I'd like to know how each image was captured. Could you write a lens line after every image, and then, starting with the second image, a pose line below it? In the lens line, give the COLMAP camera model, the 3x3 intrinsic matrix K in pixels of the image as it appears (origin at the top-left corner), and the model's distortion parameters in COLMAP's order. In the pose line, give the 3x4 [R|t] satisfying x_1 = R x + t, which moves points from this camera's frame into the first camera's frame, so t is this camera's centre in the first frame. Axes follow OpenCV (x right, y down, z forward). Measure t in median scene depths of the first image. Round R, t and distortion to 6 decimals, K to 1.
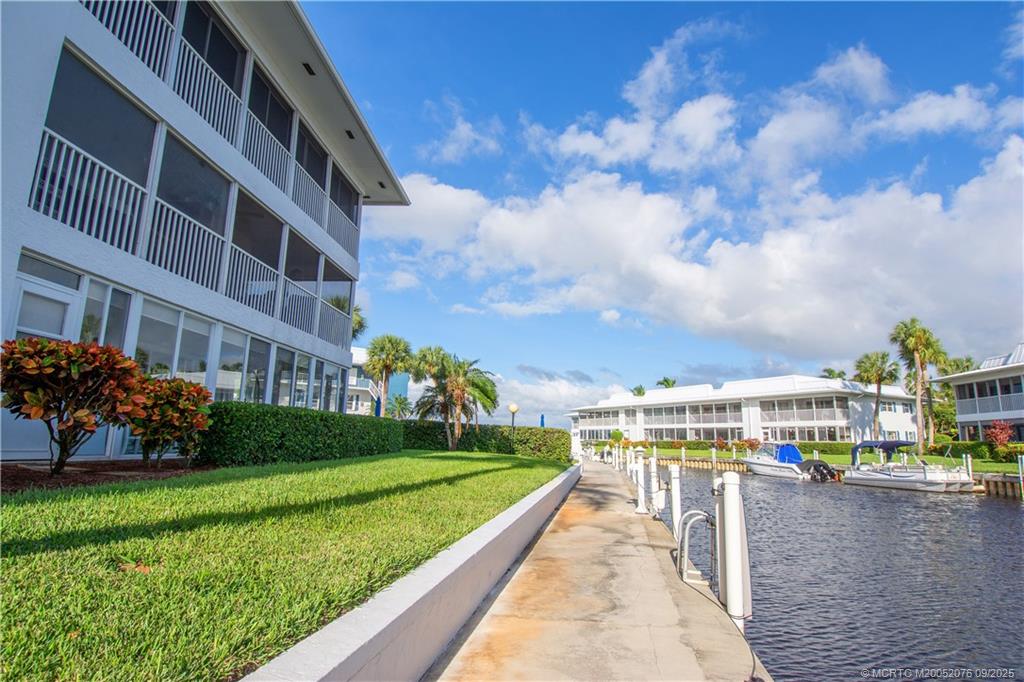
lens RADIAL K [[520.6, 0, 515.8], [0, 520.6, 344.9], [0, 0, 1]] dist [0.028787, -0.040457]
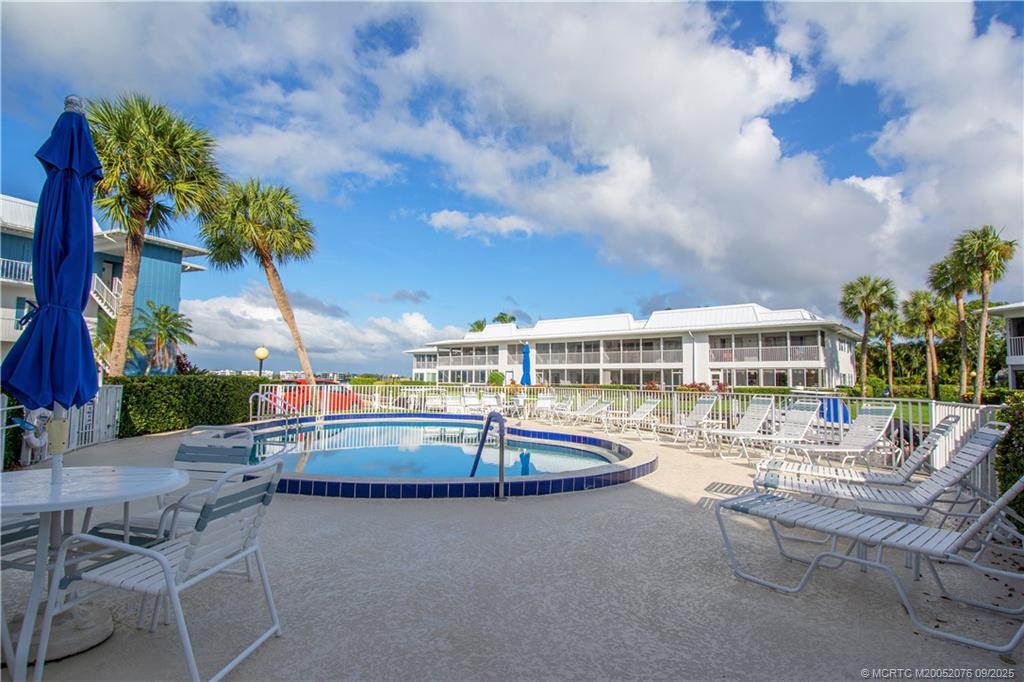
lens RADIAL K [[520.6, 0, 515.8], [0, 520.6, 344.9], [0, 0, 1]] dist [0.028787, -0.040457]
pose [[0.916761, 0.023416, 0.398749, -0.098372], [-0.068709, 0.992645, 0.099676, 0.055097], [-0.393482, -0.118776, 0.911627, 0.348293]]
